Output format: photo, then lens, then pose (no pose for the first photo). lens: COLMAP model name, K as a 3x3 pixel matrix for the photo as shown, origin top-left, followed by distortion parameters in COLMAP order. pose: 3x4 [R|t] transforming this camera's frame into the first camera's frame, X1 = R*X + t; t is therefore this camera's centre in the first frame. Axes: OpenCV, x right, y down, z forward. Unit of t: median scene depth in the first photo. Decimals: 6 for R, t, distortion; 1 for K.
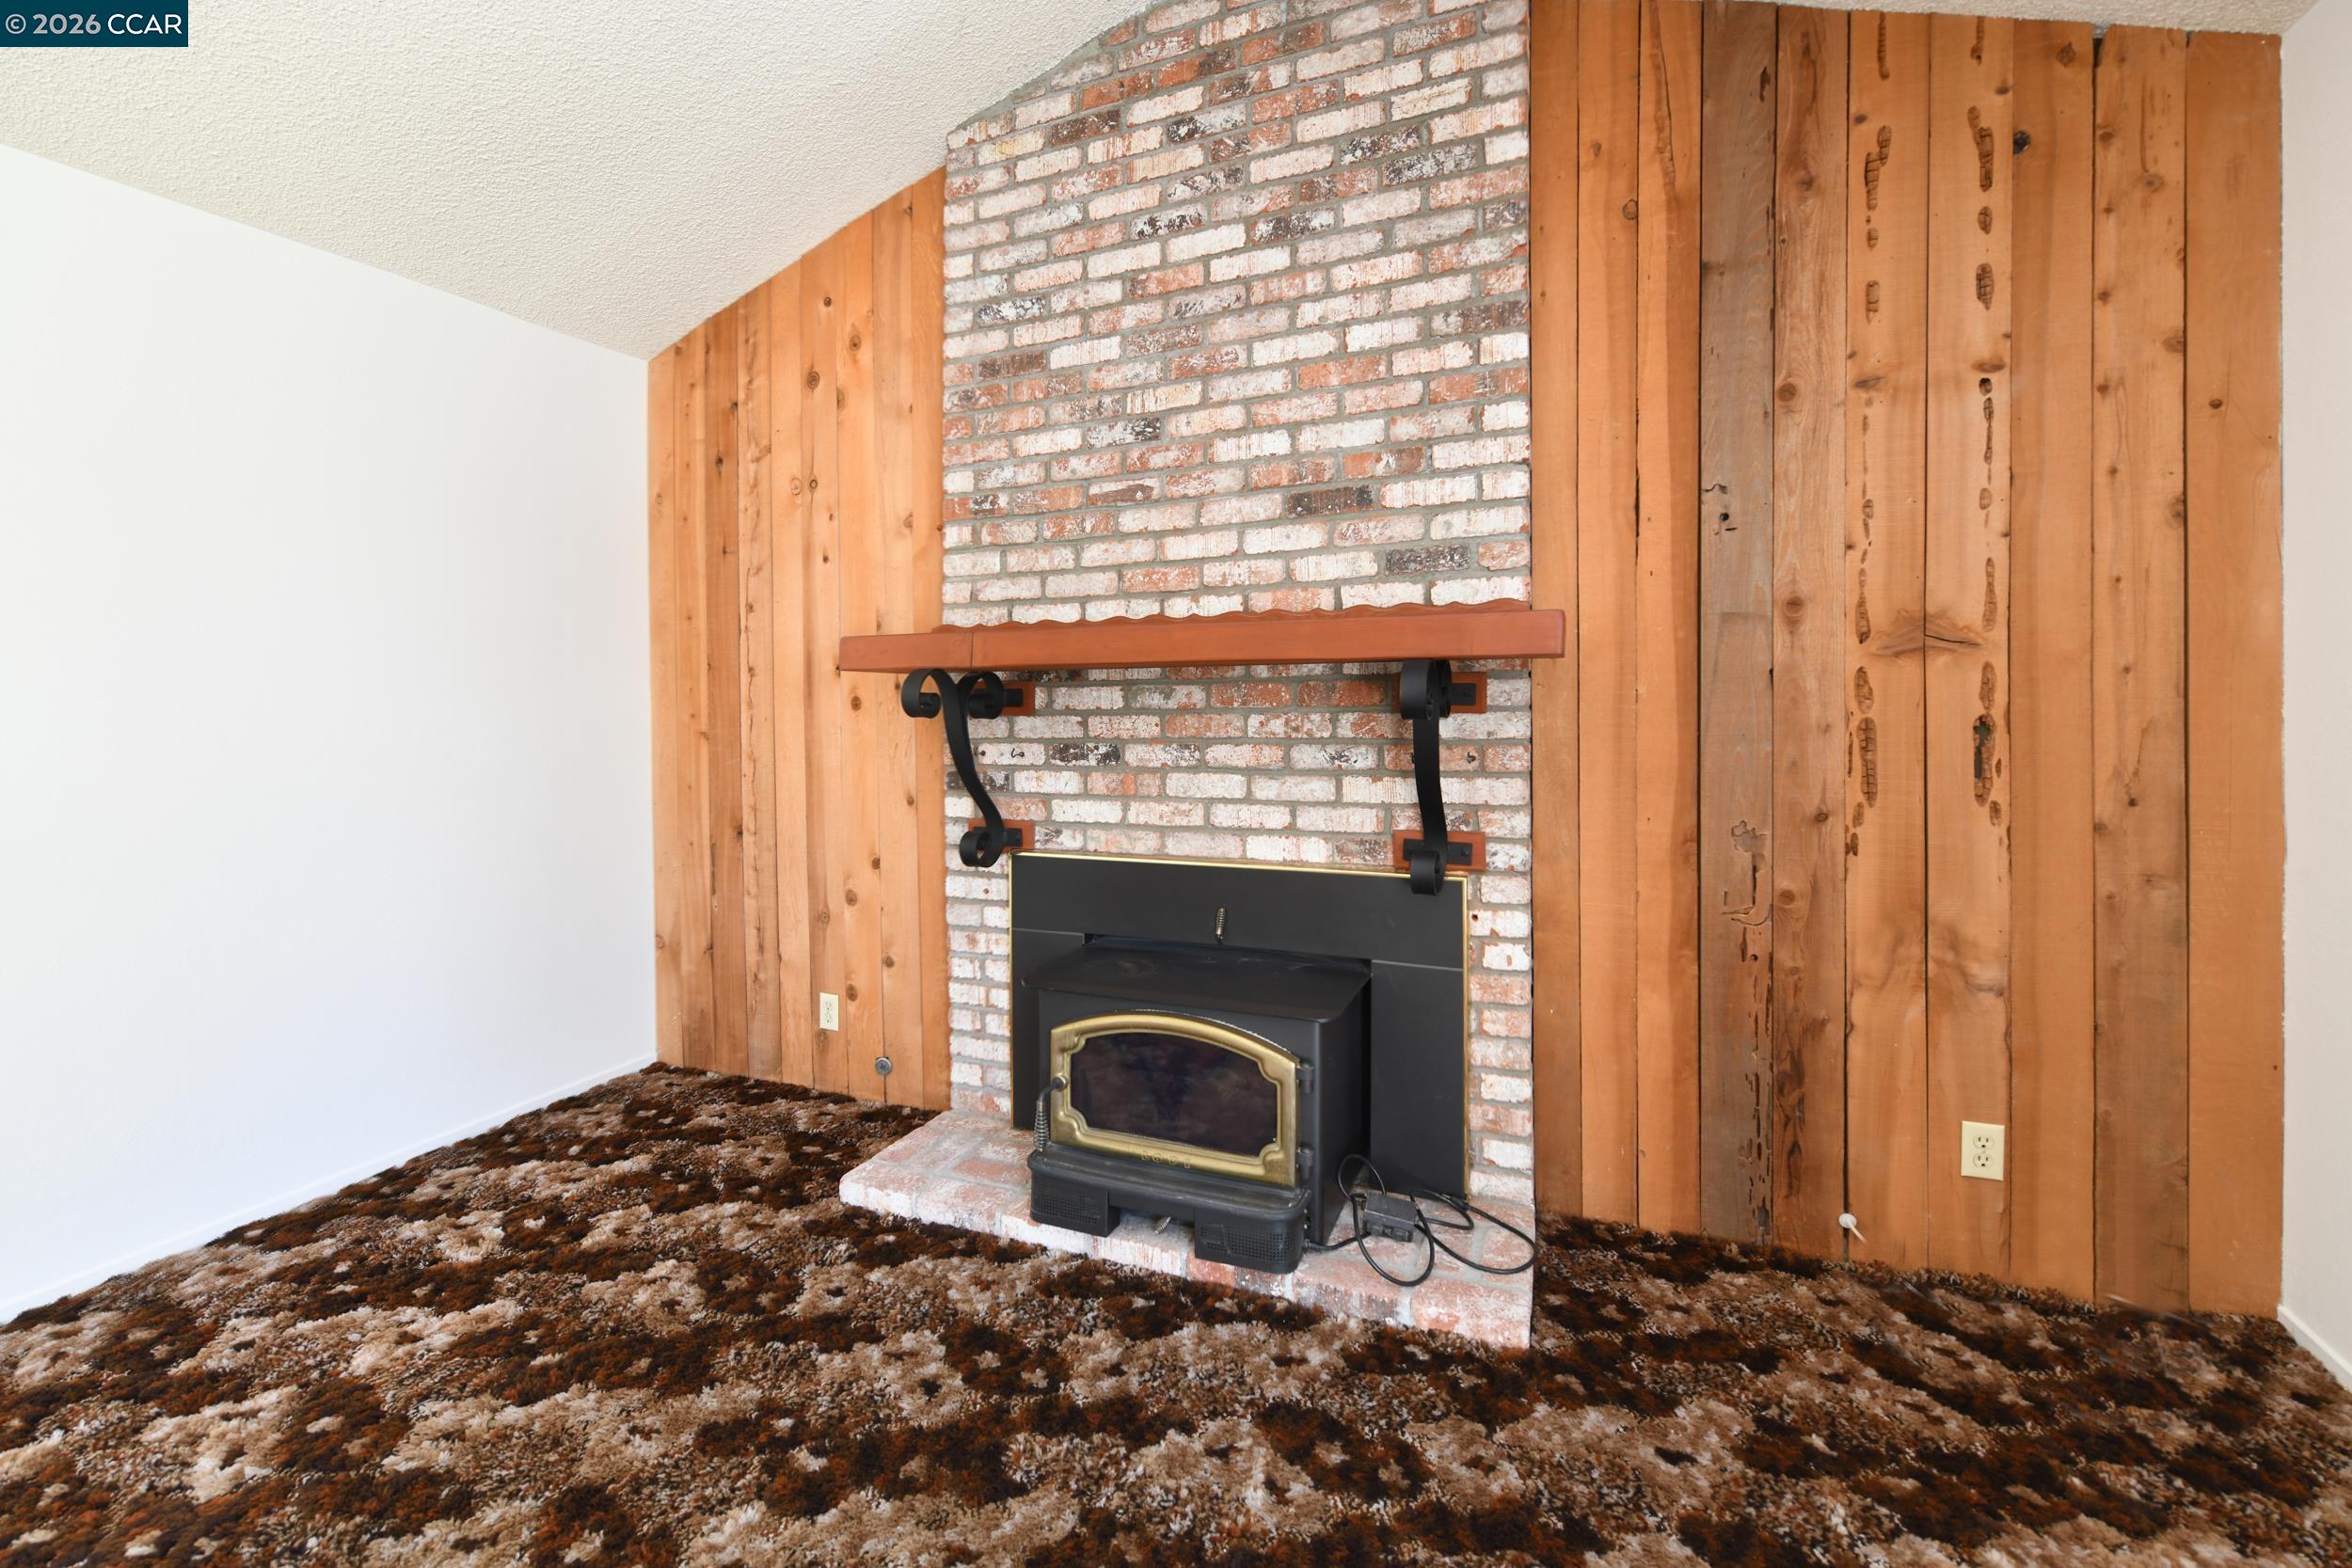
lens RADIAL K [[1013.9, 0, 1247.4], [0, 1013.9, 689.9], [0, 0, 1]] dist [-0.013682, -0.001750]
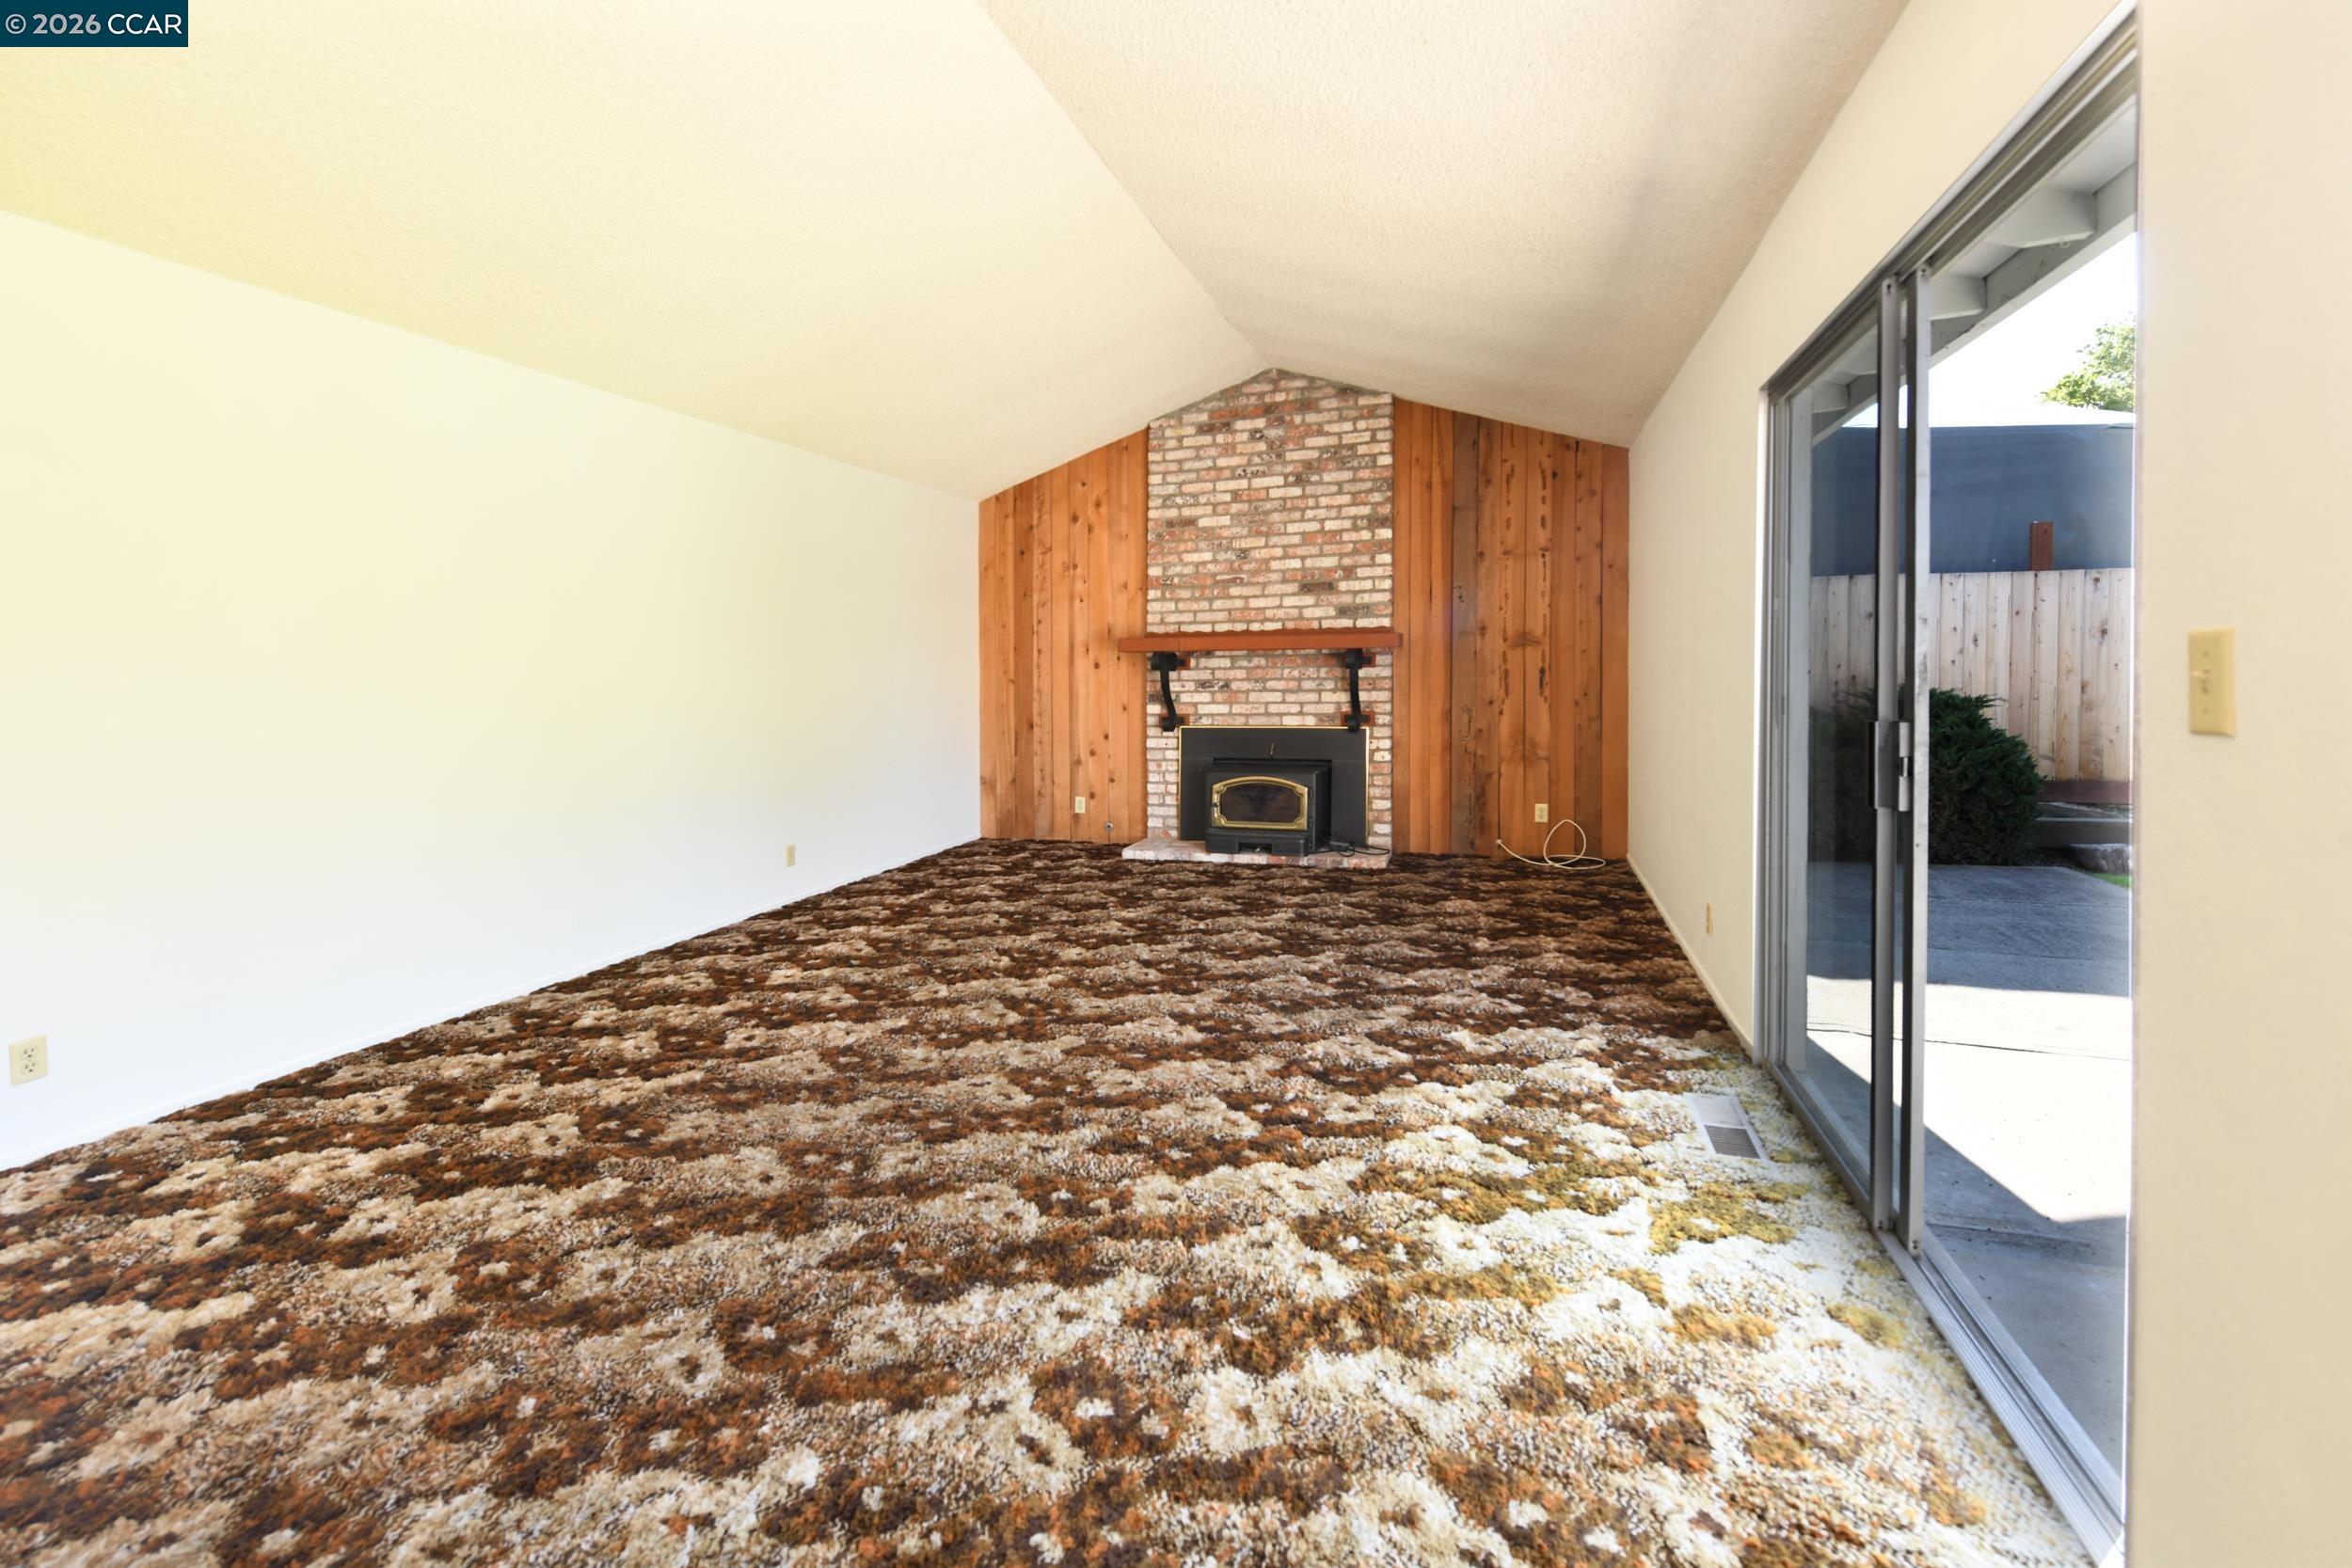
lens RADIAL K [[1006.0, 0, 1194.4], [0, 1006.0, 714.4], [0, 0, 1]] dist [-0.011434, -0.001650]
pose [[0.997502, -0.004534, 0.070490, -0.415108], [0.001020, 0.998758, 0.049819, 0.013304], [-0.070628, -0.049623, 0.996268, -1.568206]]
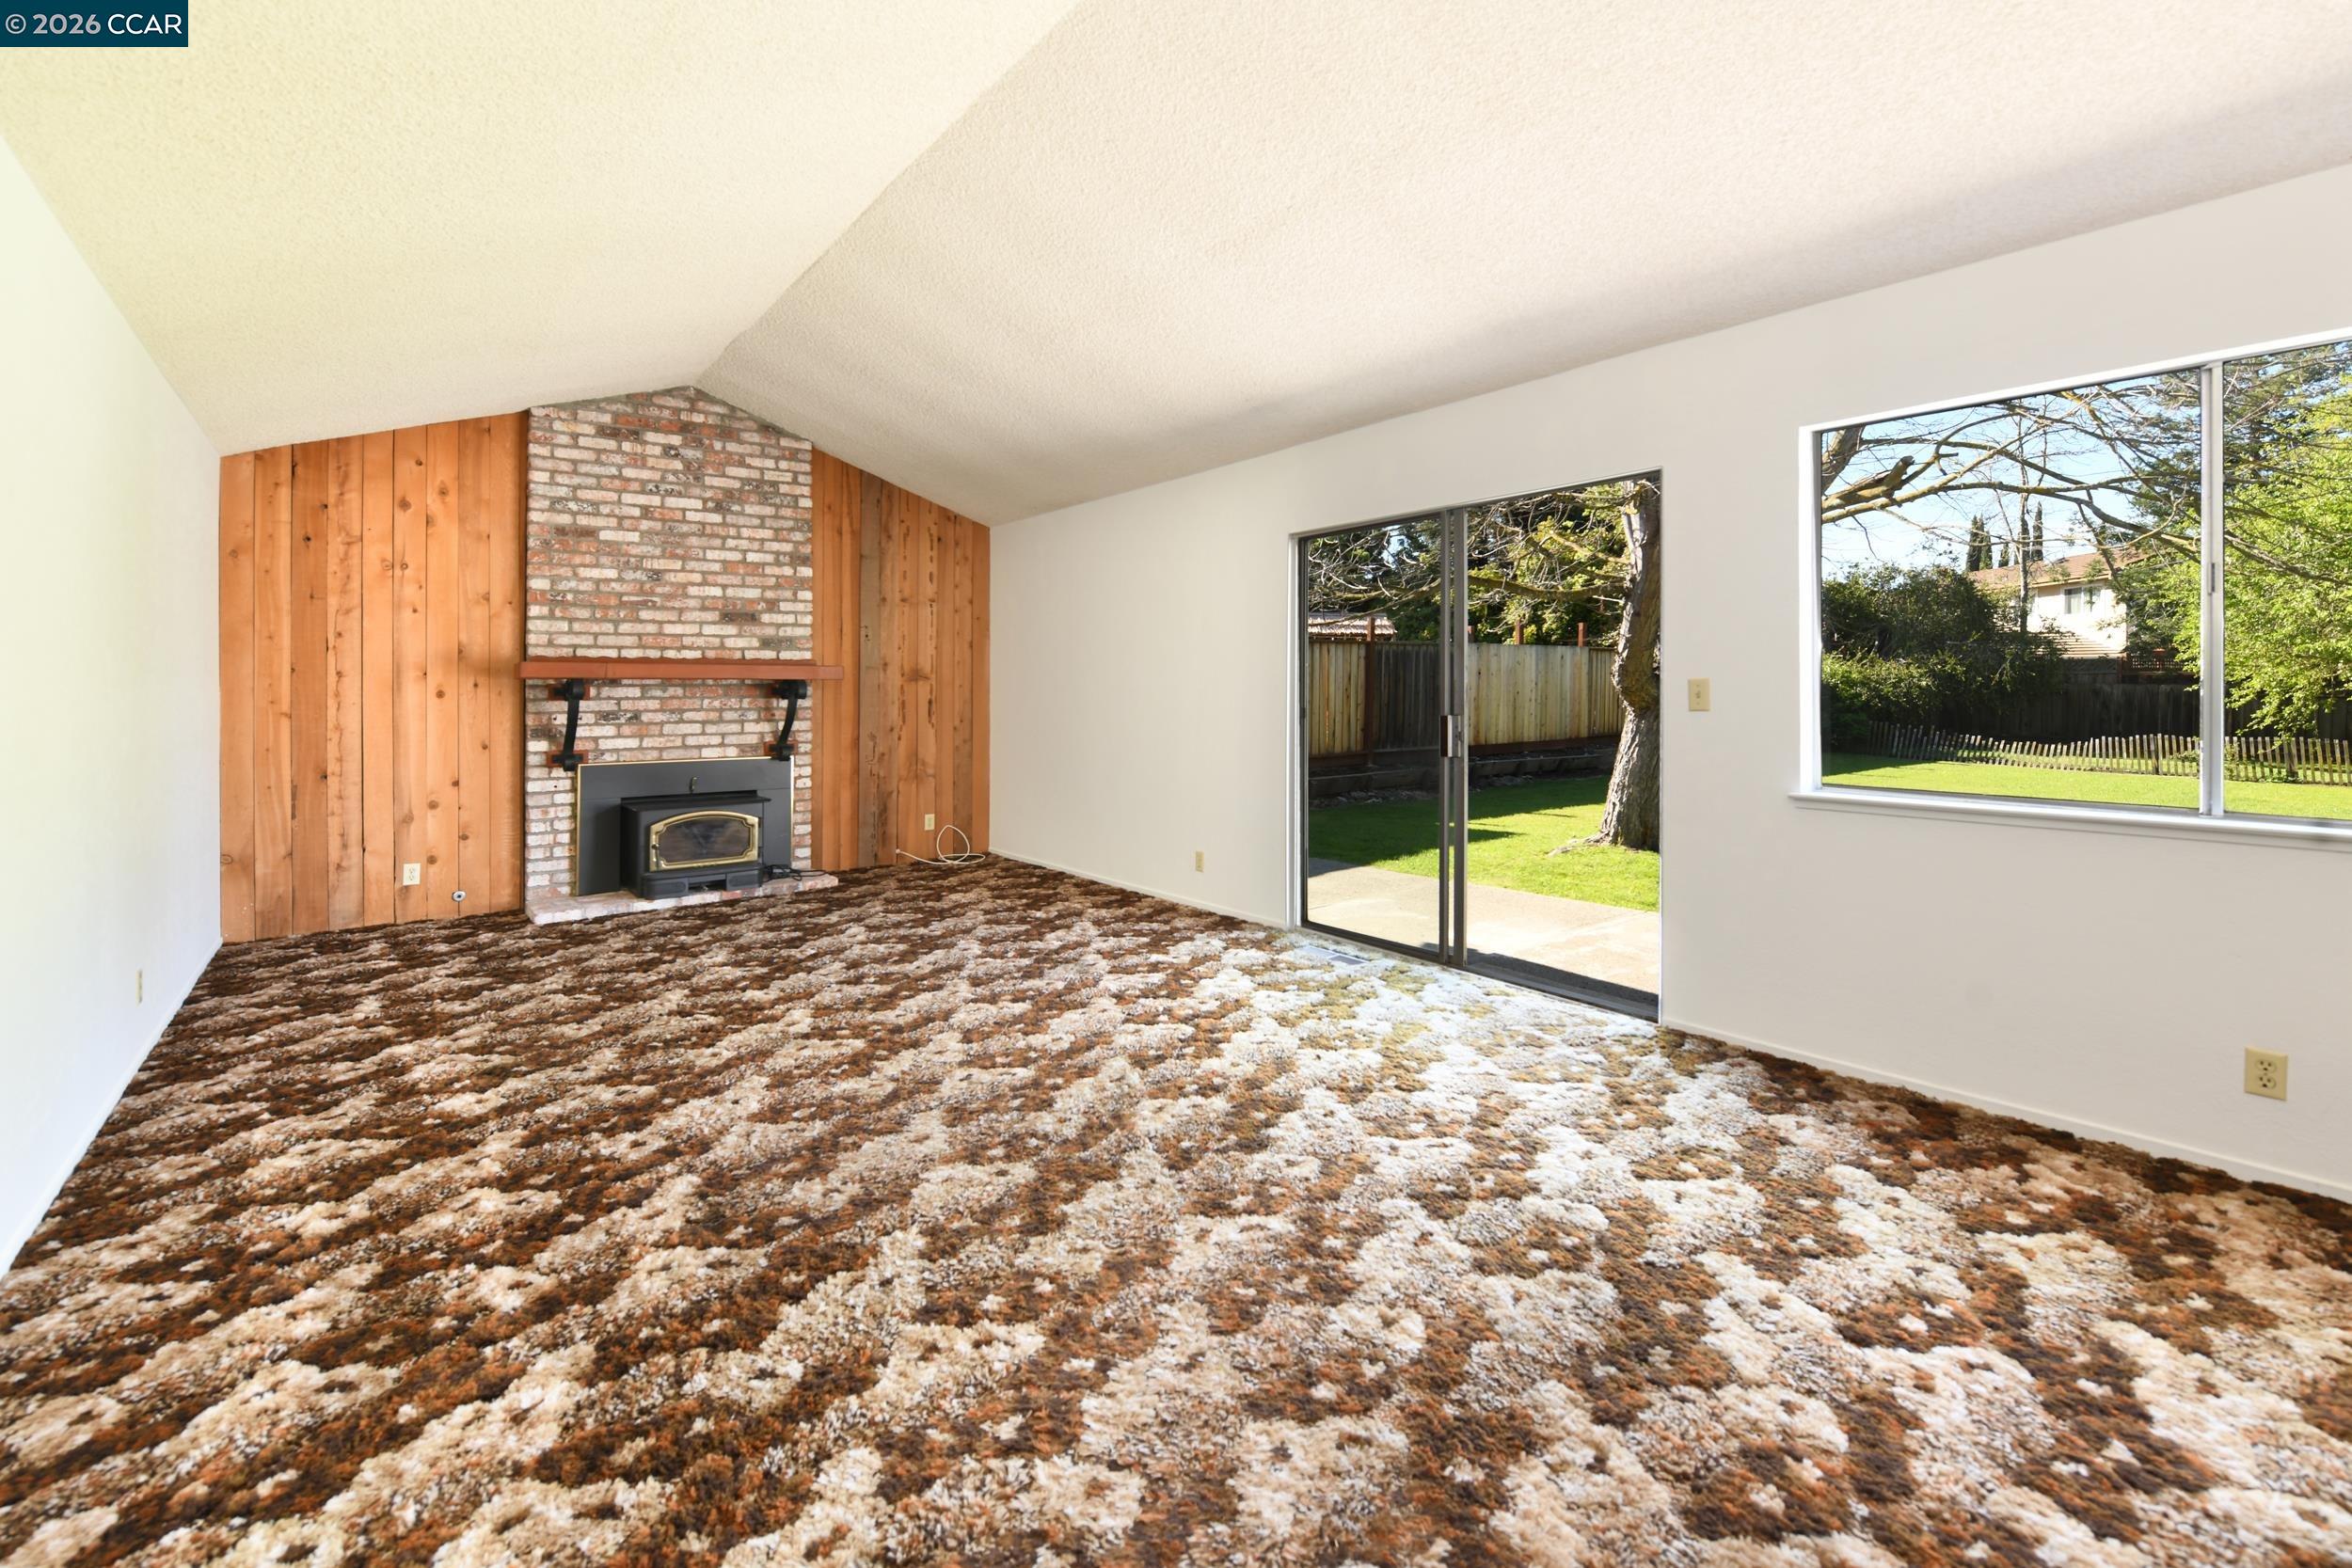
lens RADIAL K [[1013.6, 0, 1142.5], [0, 1013.6, 738.9], [0, 0, 1]] dist [-0.008606, -0.002263]
pose [[0.518037, -0.028306, 0.854889, -1.598457], [-0.003505, 0.999374, 0.035214, 0.031257], [-0.855351, -0.021239, 0.517614, -1.230404]]
